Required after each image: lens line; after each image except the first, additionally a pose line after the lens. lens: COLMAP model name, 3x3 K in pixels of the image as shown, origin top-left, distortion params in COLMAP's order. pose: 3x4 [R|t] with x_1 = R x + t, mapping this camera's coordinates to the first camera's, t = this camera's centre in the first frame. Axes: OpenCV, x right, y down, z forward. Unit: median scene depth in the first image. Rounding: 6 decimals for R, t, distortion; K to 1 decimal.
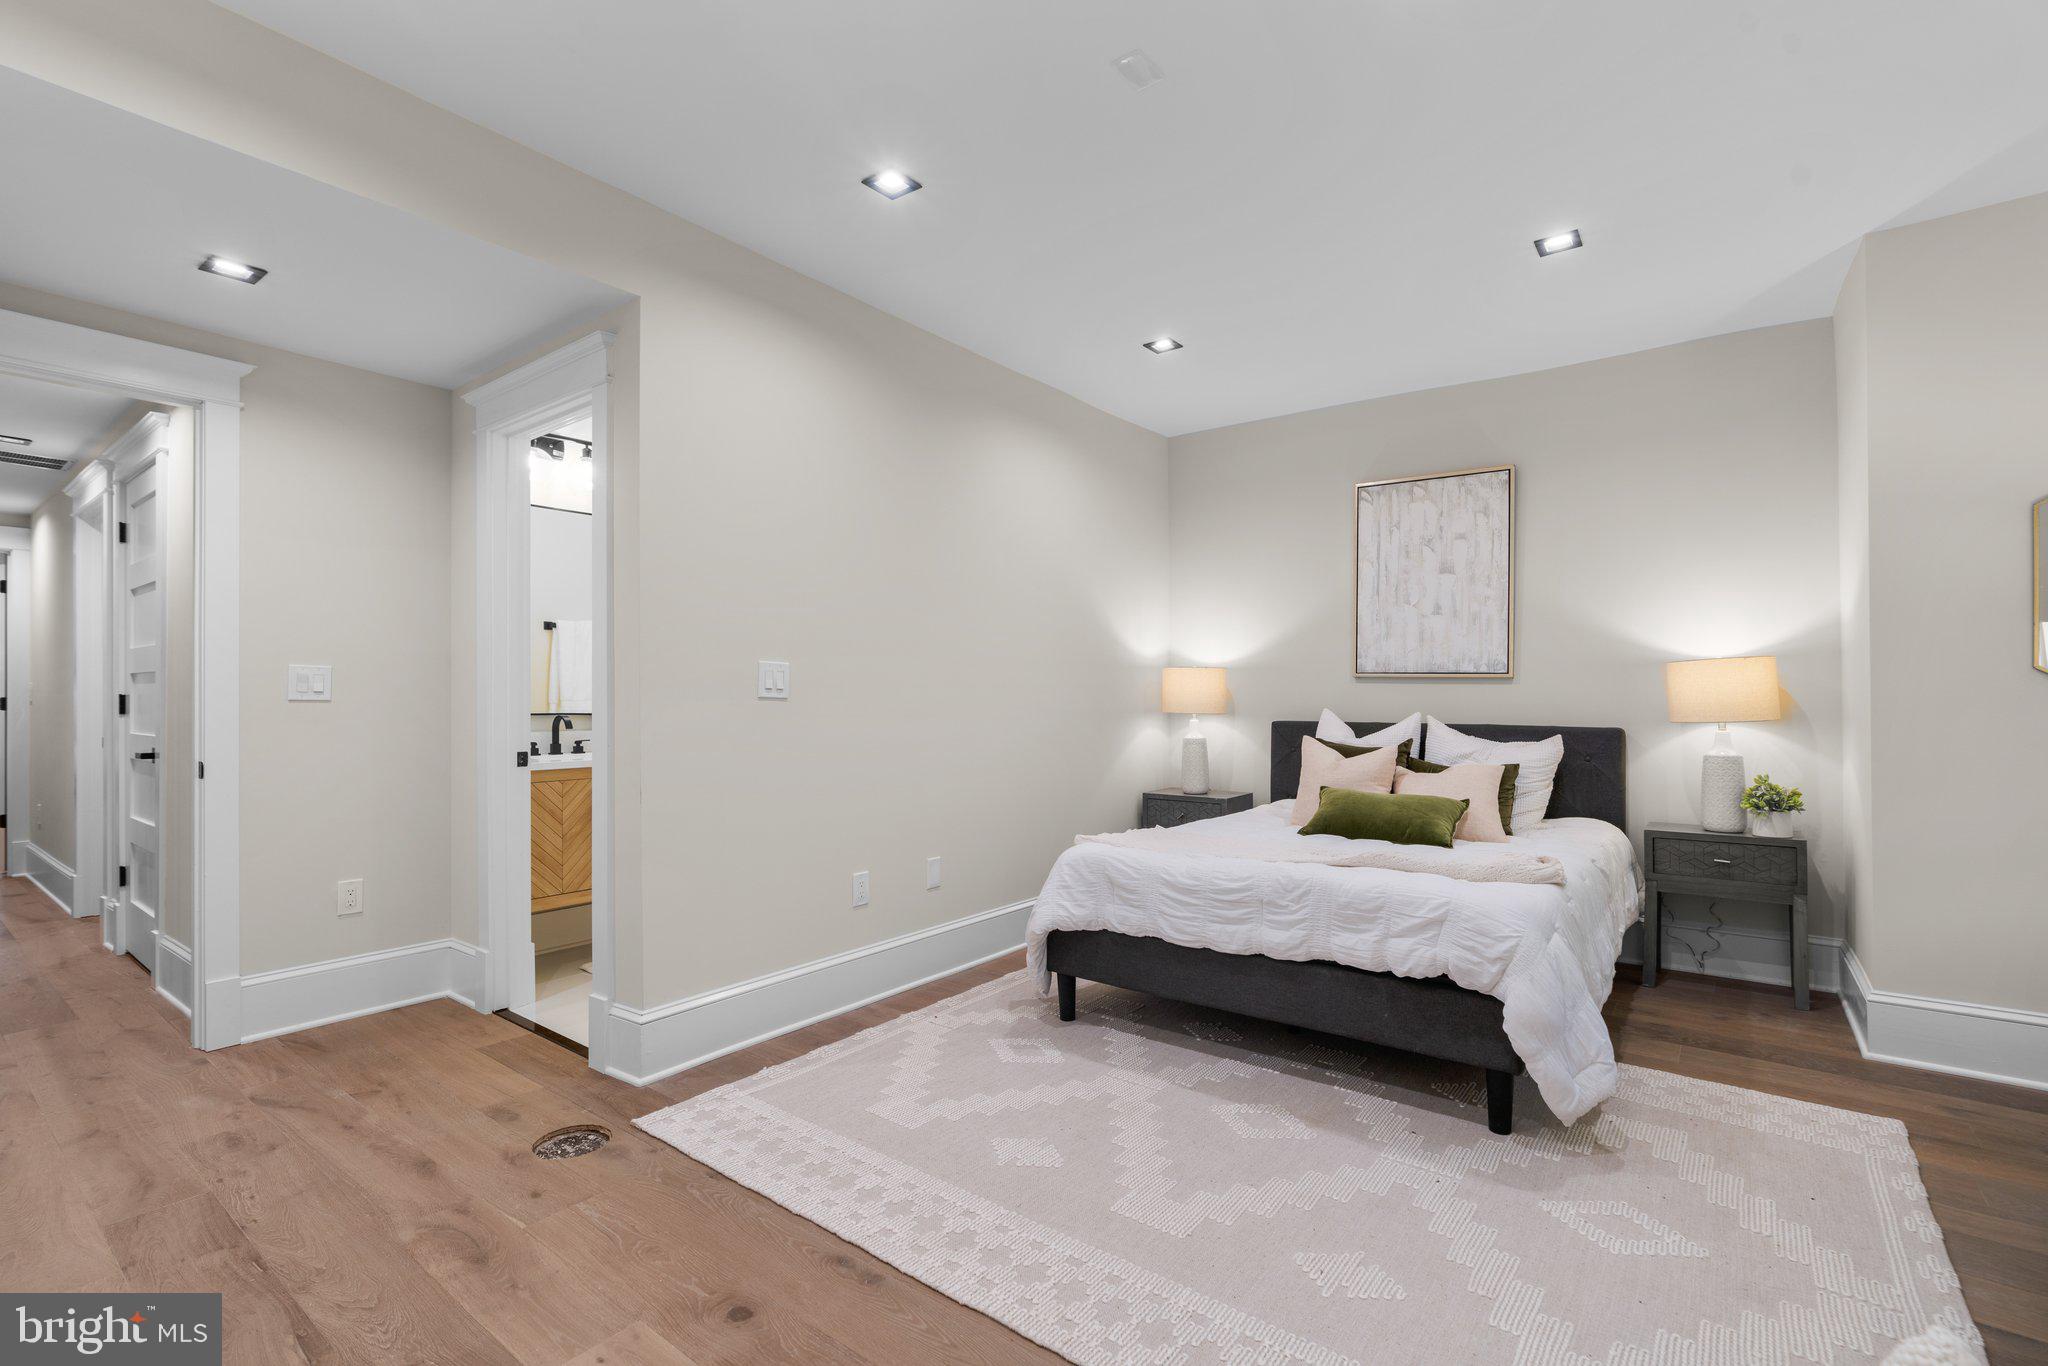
lens RADIAL K [[918.8, 0, 1024.0], [0, 918.8, 685.4], [0, 0, 1]] dist [-0.013586, 0.003467]
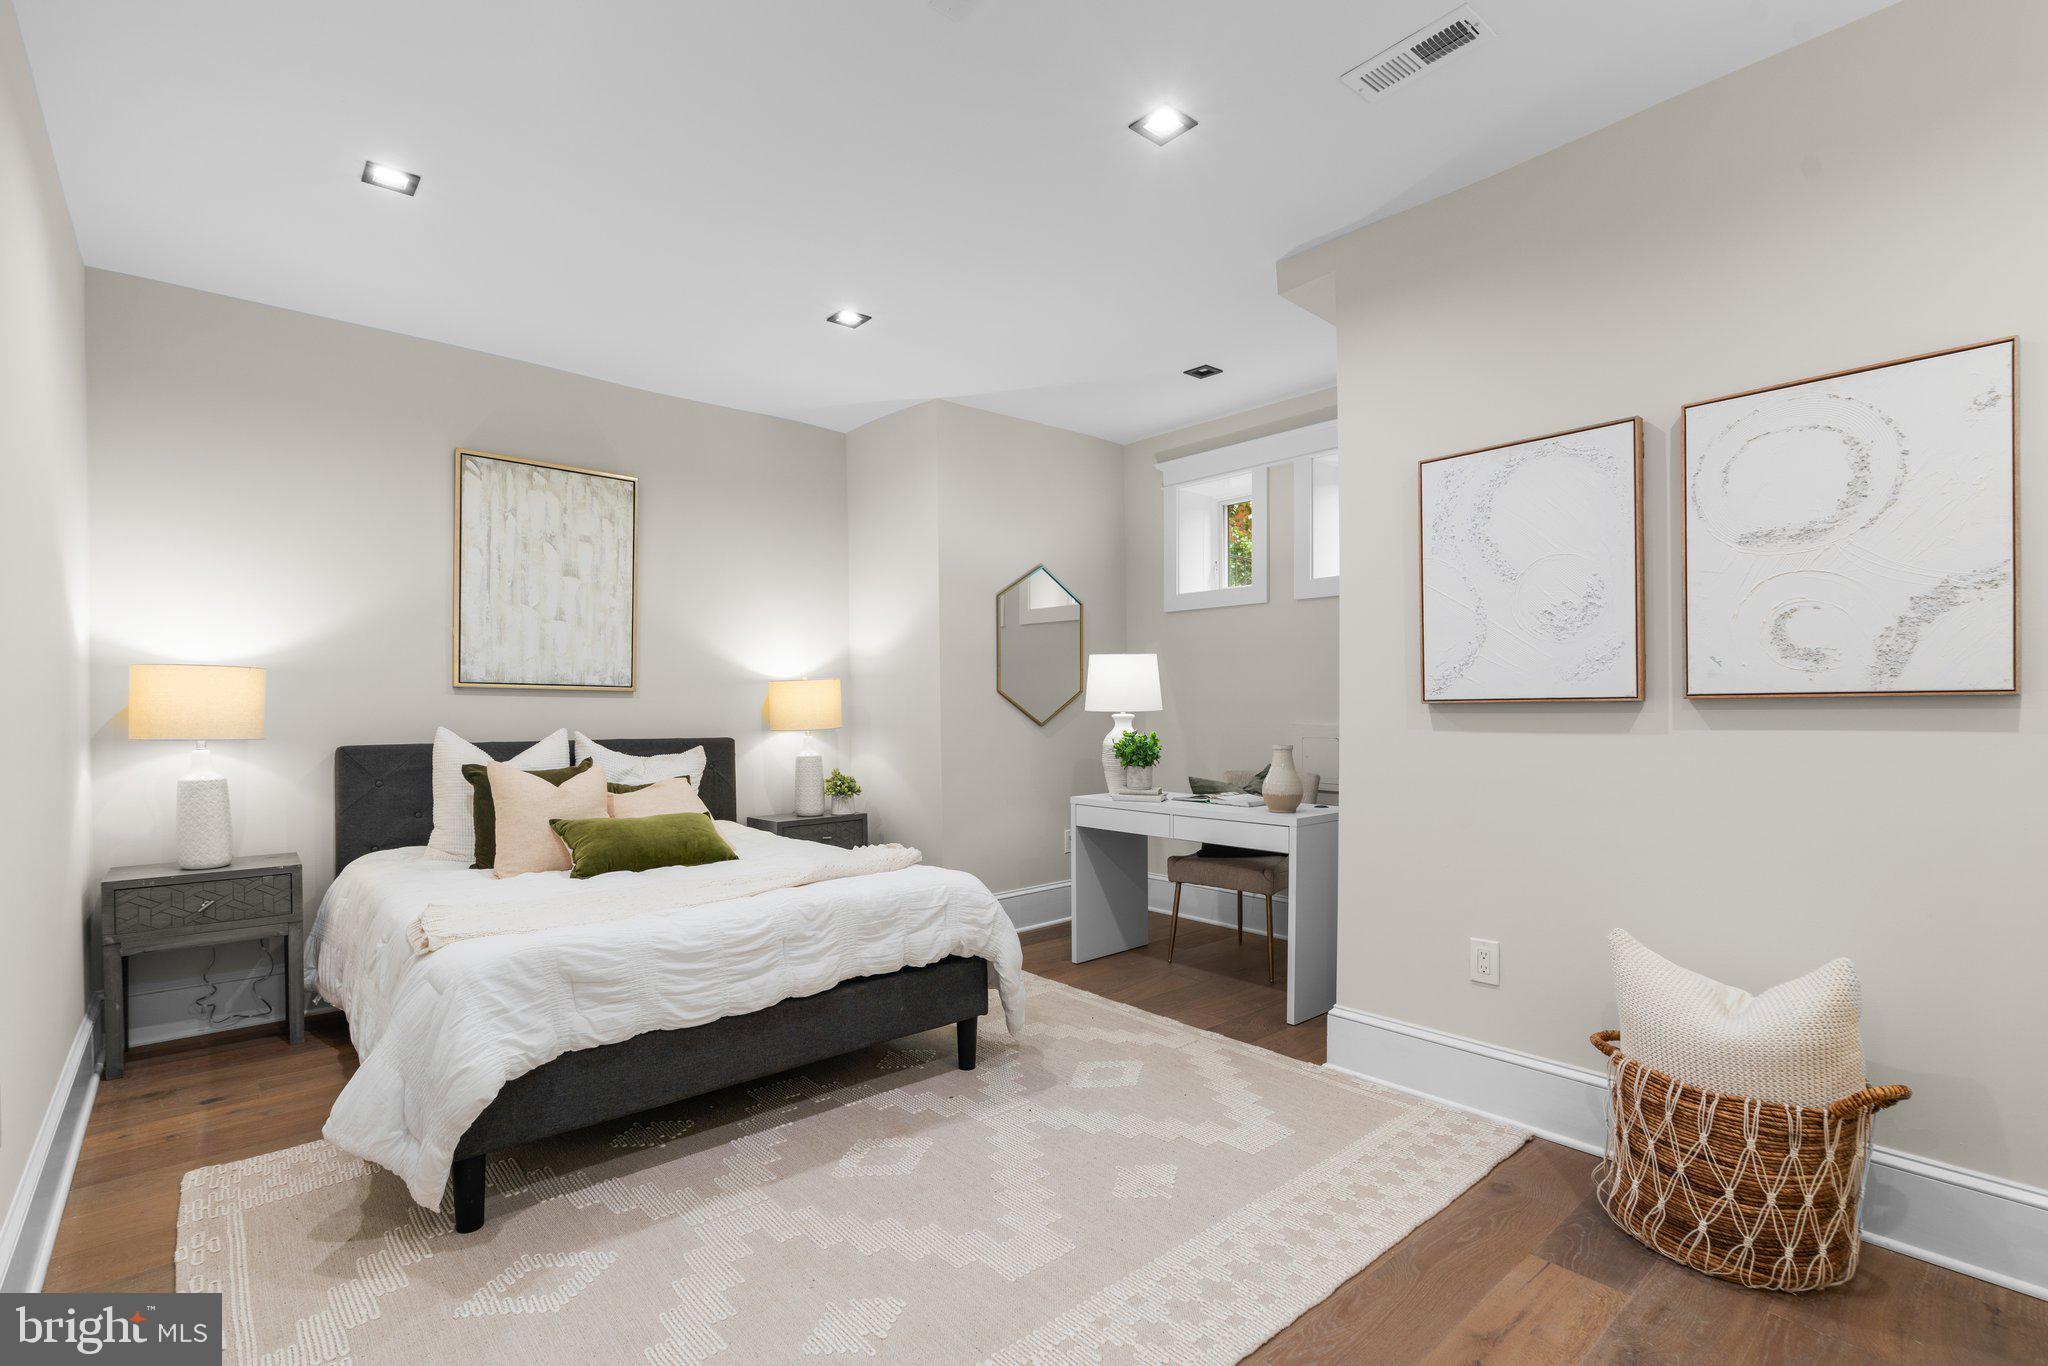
lens RADIAL K [[918.8, 0, 1038.6], [0, 918.8, 711.8], [0, 0, 1]] dist [-0.013586, 0.003467]
pose [[0.197057, -0.005121, 0.980379, -0.436486], [-0.006724, 0.999956, 0.006575, 0.005038], [-0.980369, -0.007888, 0.197014, 0.451101]]
